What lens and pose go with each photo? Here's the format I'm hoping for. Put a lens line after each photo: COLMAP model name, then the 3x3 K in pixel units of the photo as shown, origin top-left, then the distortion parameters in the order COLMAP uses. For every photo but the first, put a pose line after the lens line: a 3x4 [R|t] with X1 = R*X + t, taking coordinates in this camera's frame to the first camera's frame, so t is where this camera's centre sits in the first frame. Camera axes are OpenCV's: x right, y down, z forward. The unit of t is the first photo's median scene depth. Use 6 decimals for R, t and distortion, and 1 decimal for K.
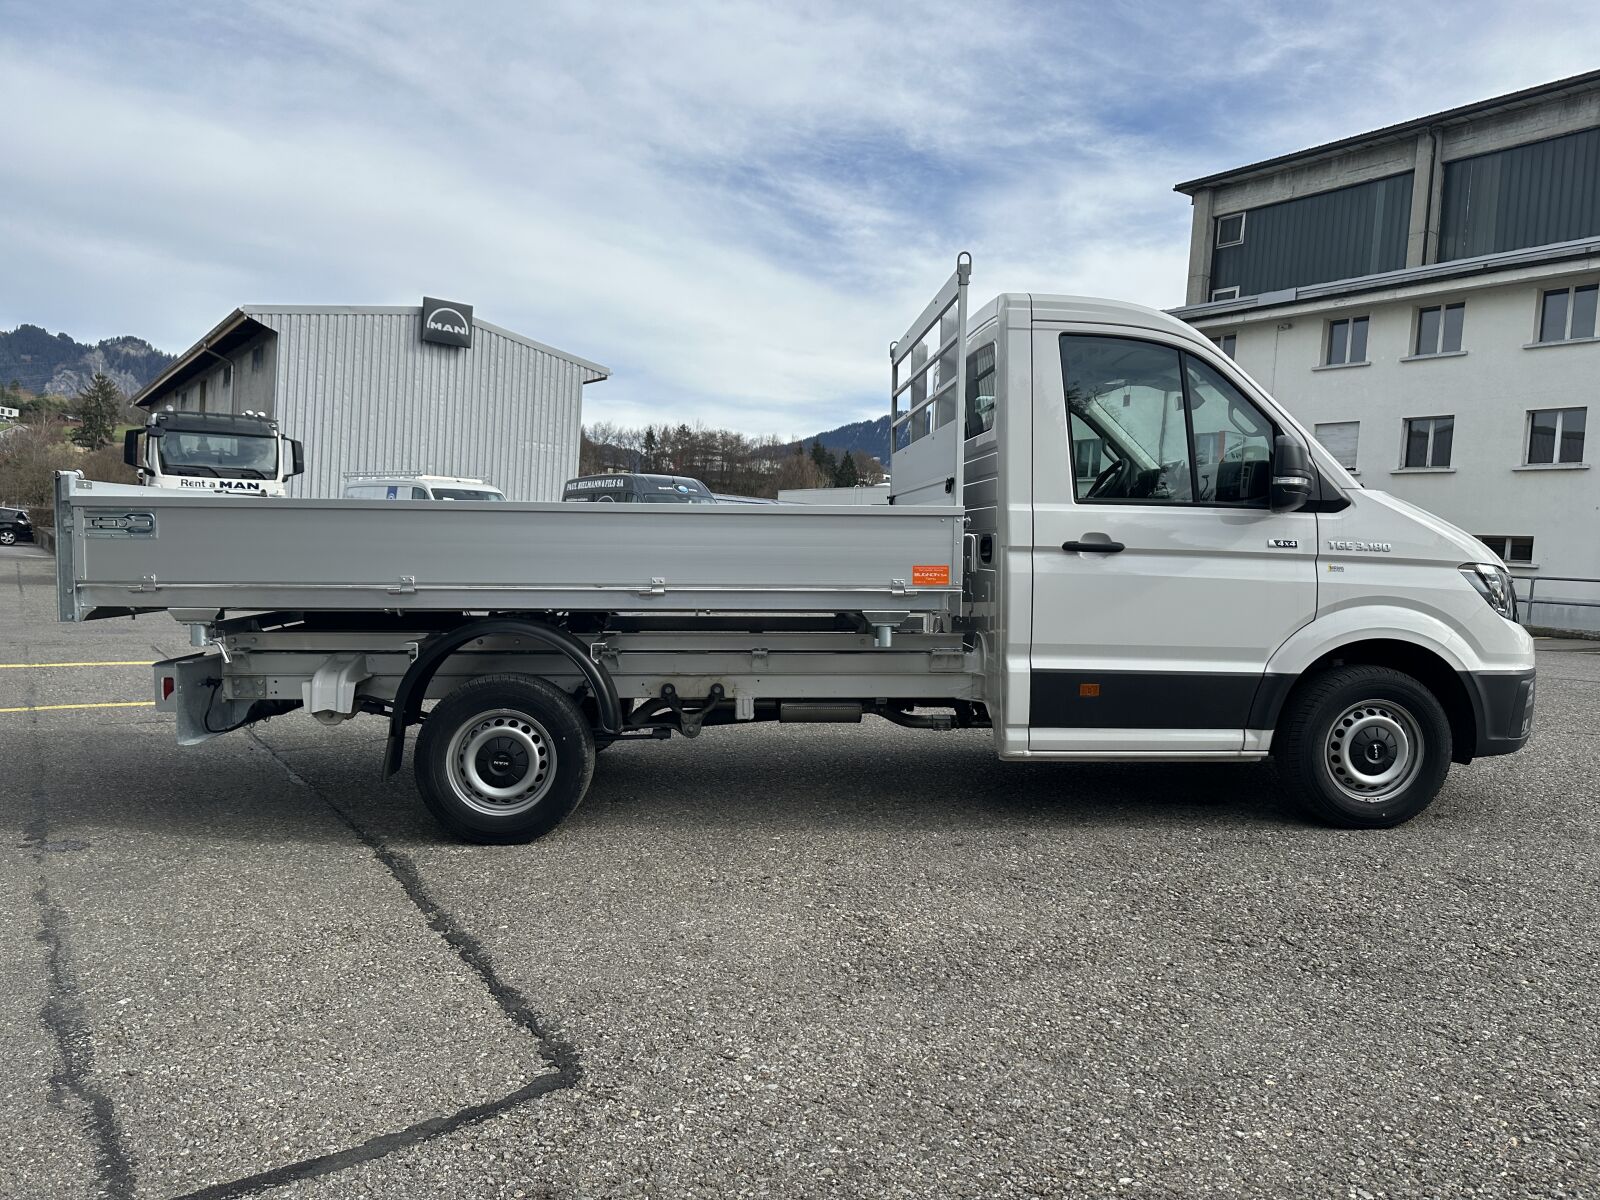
lens RADIAL K [[1112.5, 0, 800.0], [0, 1112.5, 600.0], [0, 0, 1]] dist [0.052246, -0.059489]
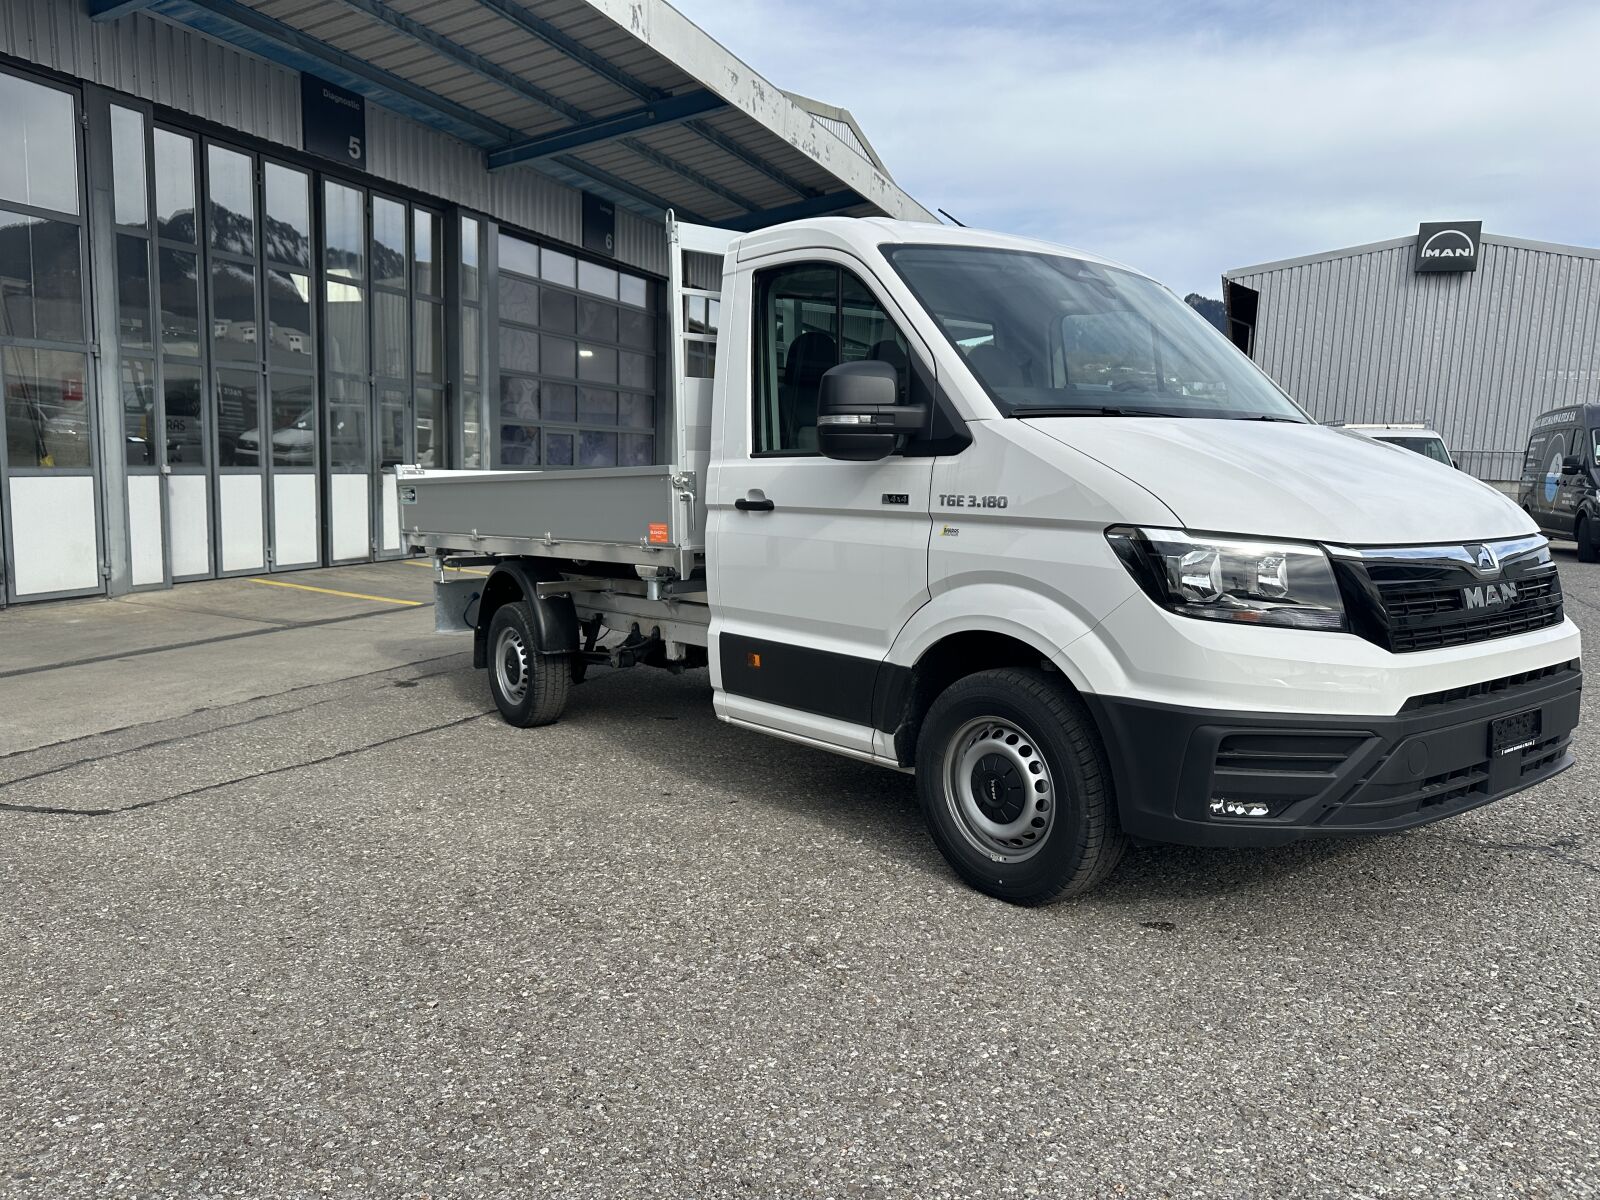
lens RADIAL K [[1116.0, 0, 800.0], [0, 1116.0, 600.0], [0, 0, 1]] dist [0.005210, 0.004961]
pose [[0.568495, 0.061015, -0.820421, 1.021839], [-0.027067, 0.998093, 0.055473, -0.020933], [0.822241, -0.009330, 0.569062, 0.497845]]
